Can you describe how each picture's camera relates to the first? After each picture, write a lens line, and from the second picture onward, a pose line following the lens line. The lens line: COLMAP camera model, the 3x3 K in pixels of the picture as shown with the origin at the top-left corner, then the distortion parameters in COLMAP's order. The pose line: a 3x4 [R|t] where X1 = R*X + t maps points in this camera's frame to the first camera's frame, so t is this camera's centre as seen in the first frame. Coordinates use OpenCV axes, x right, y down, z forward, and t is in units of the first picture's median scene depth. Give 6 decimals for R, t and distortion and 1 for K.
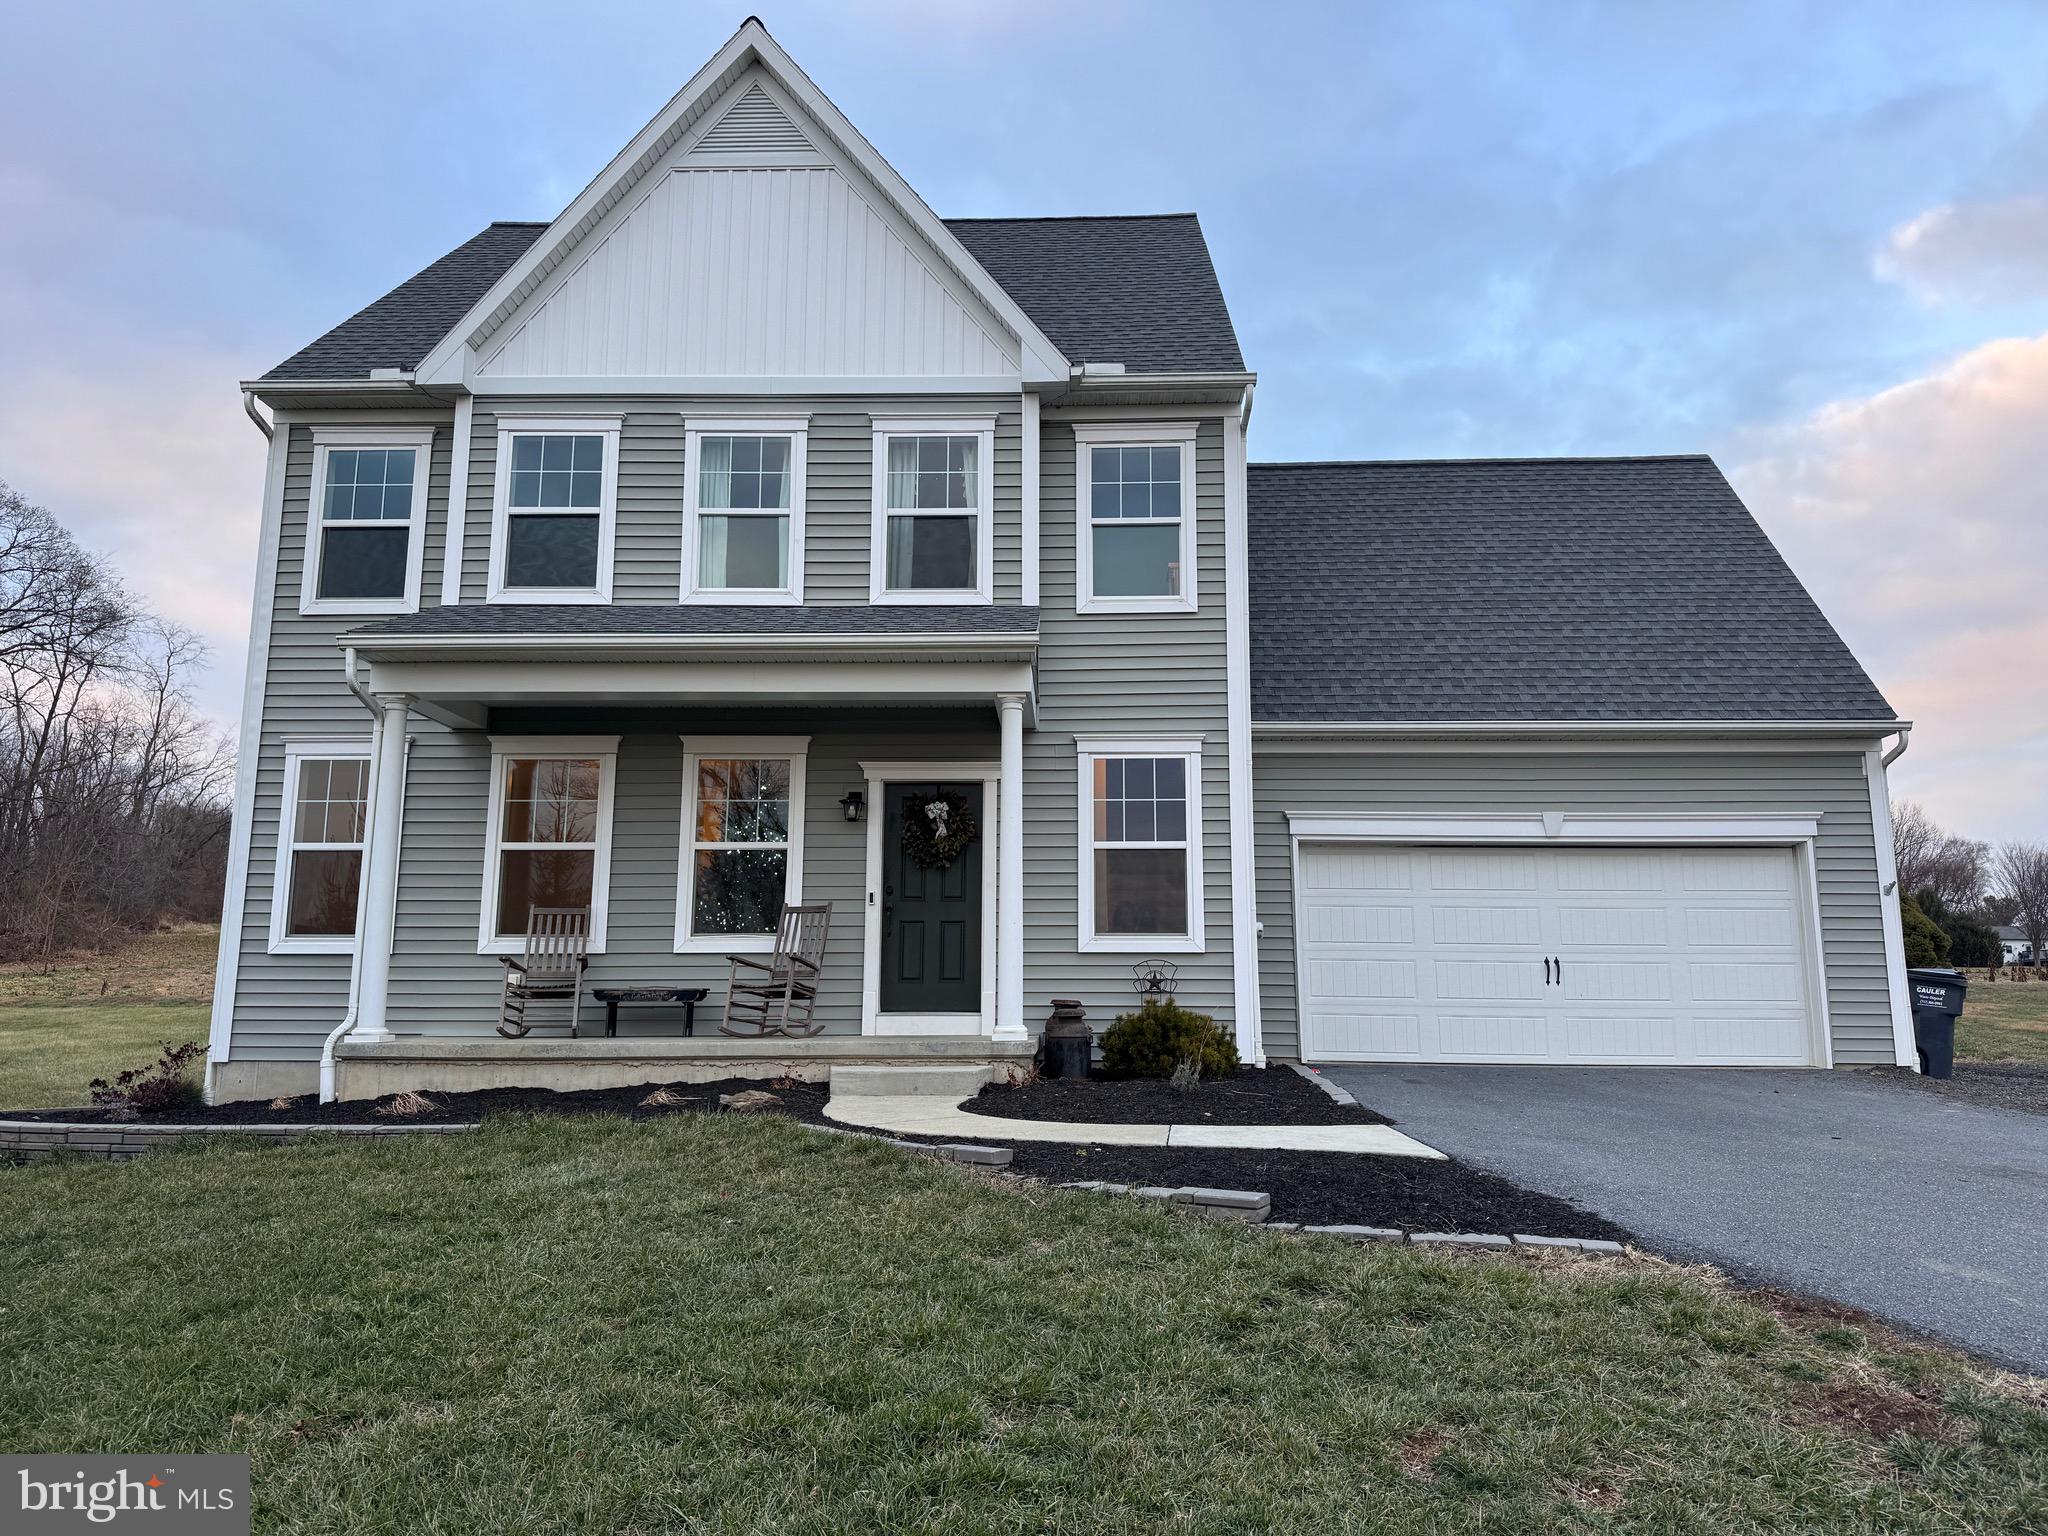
lens RADIAL K [[1429.0, 0, 1025.7], [0, 1429.0, 767.1], [0, 0, 1]] dist [0.001959, -0.000460]
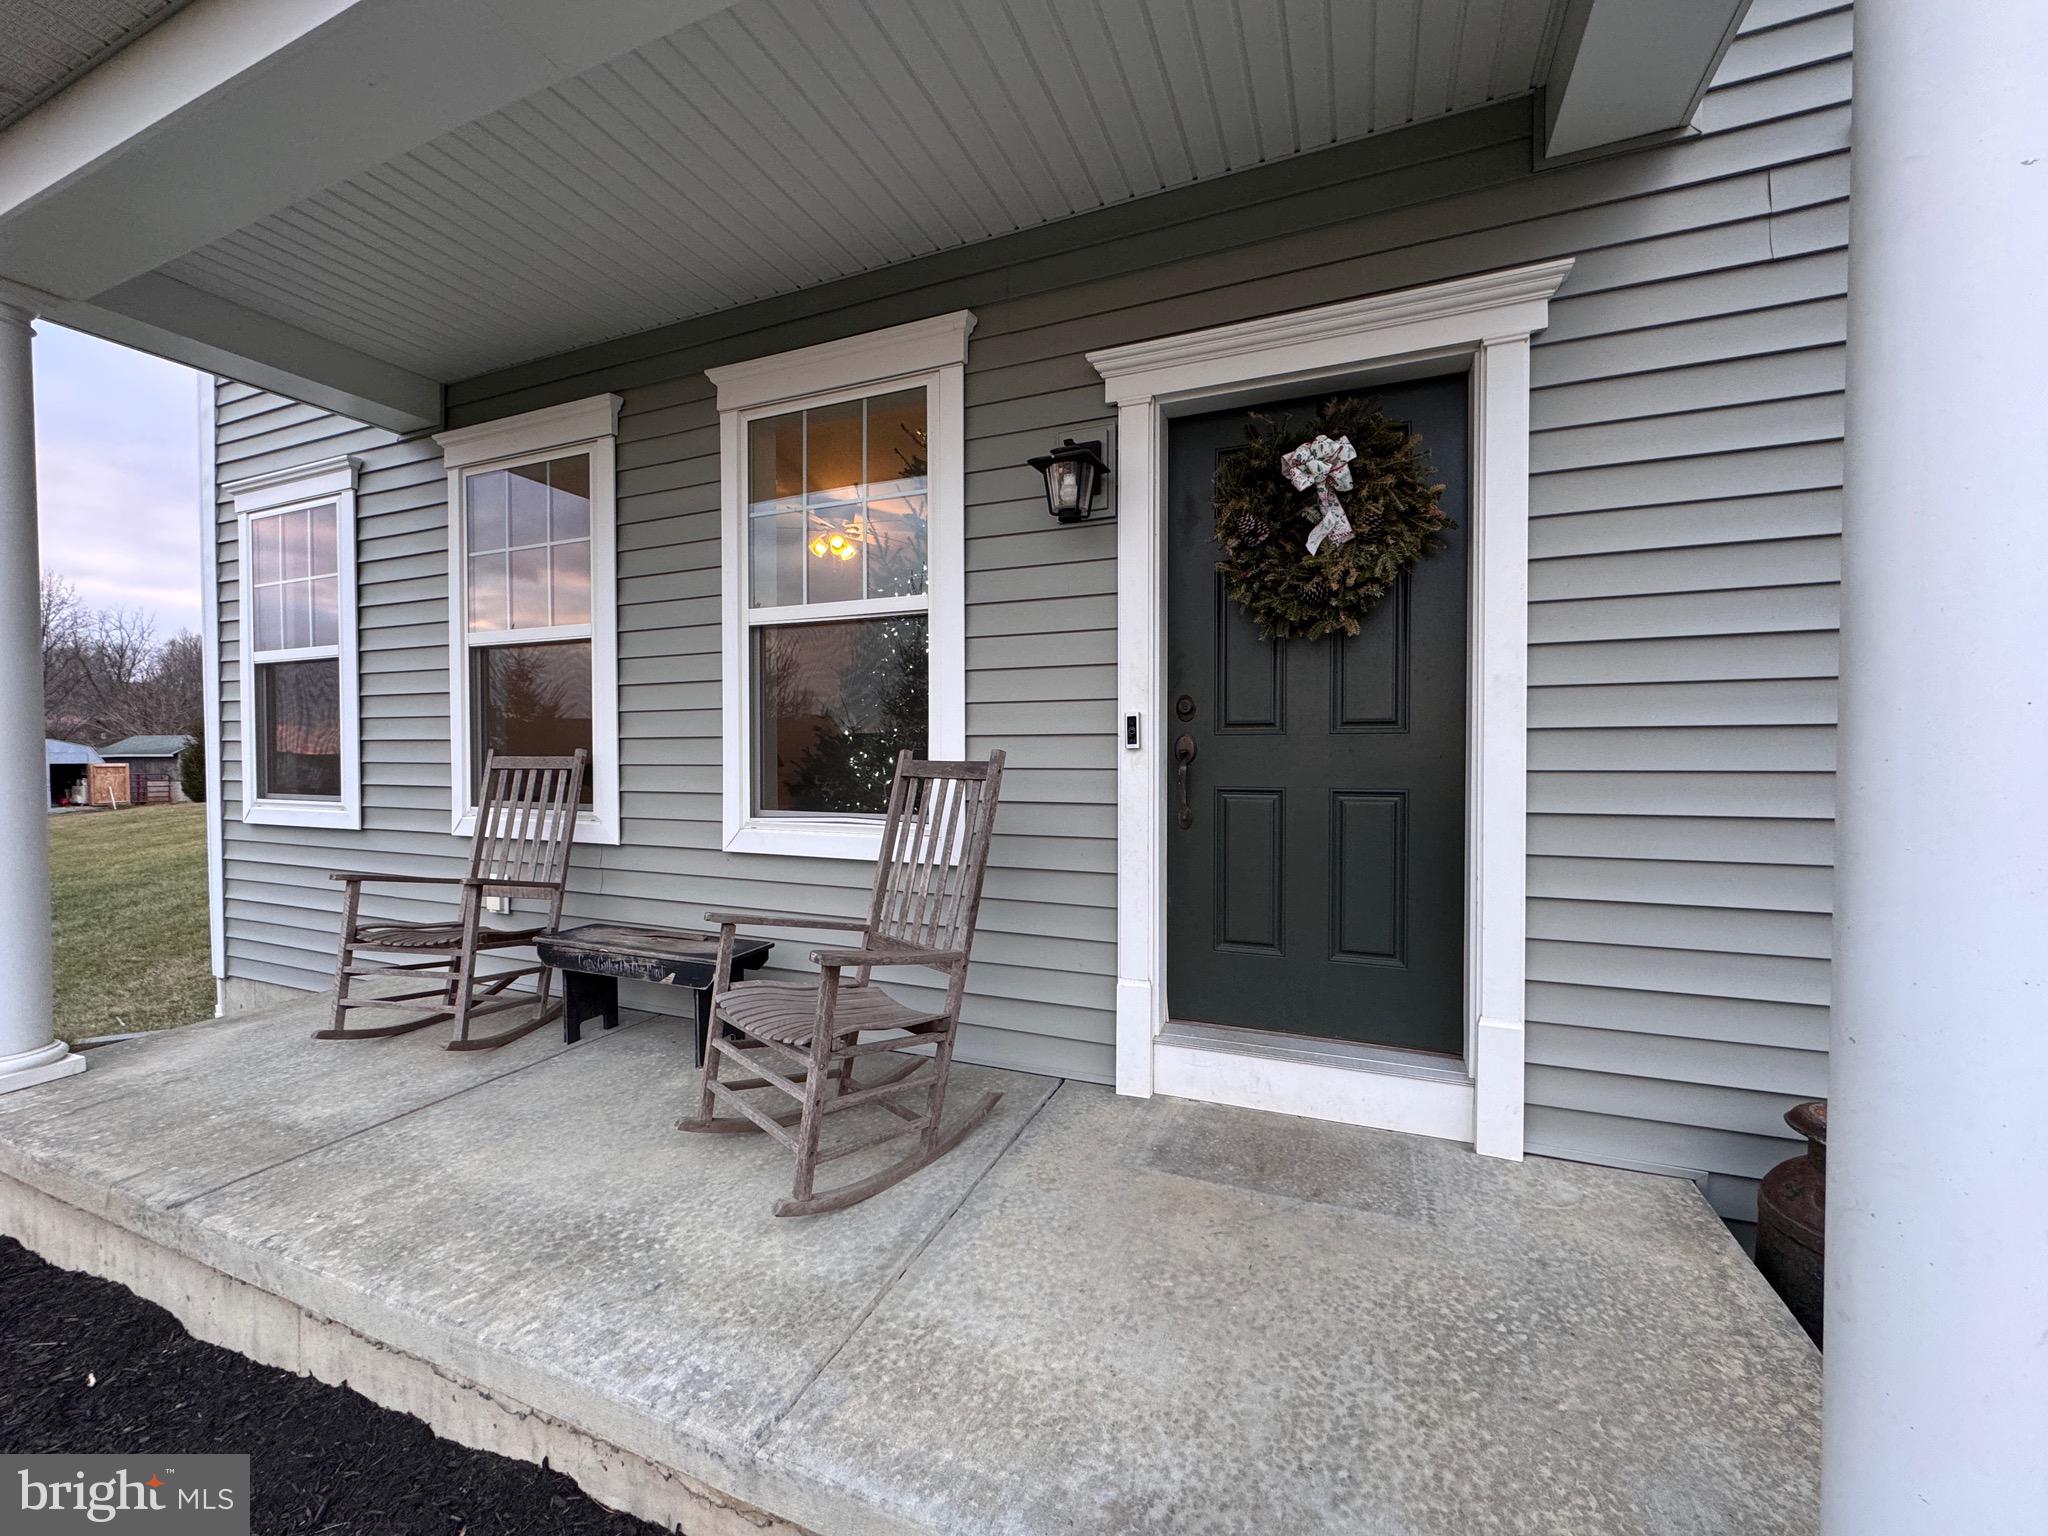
lens RADIAL K [[816.1, 0, 1040.8], [0, 816.1, 757.6], [0, 0, 1]] dist [-0.001353, 0.000317]
pose [[0.927912, 0.002517, -0.372791, -0.051438], [0.065395, 0.983373, 0.169413, 0.061122], [0.367019, -0.181579, 0.912319, 0.794205]]
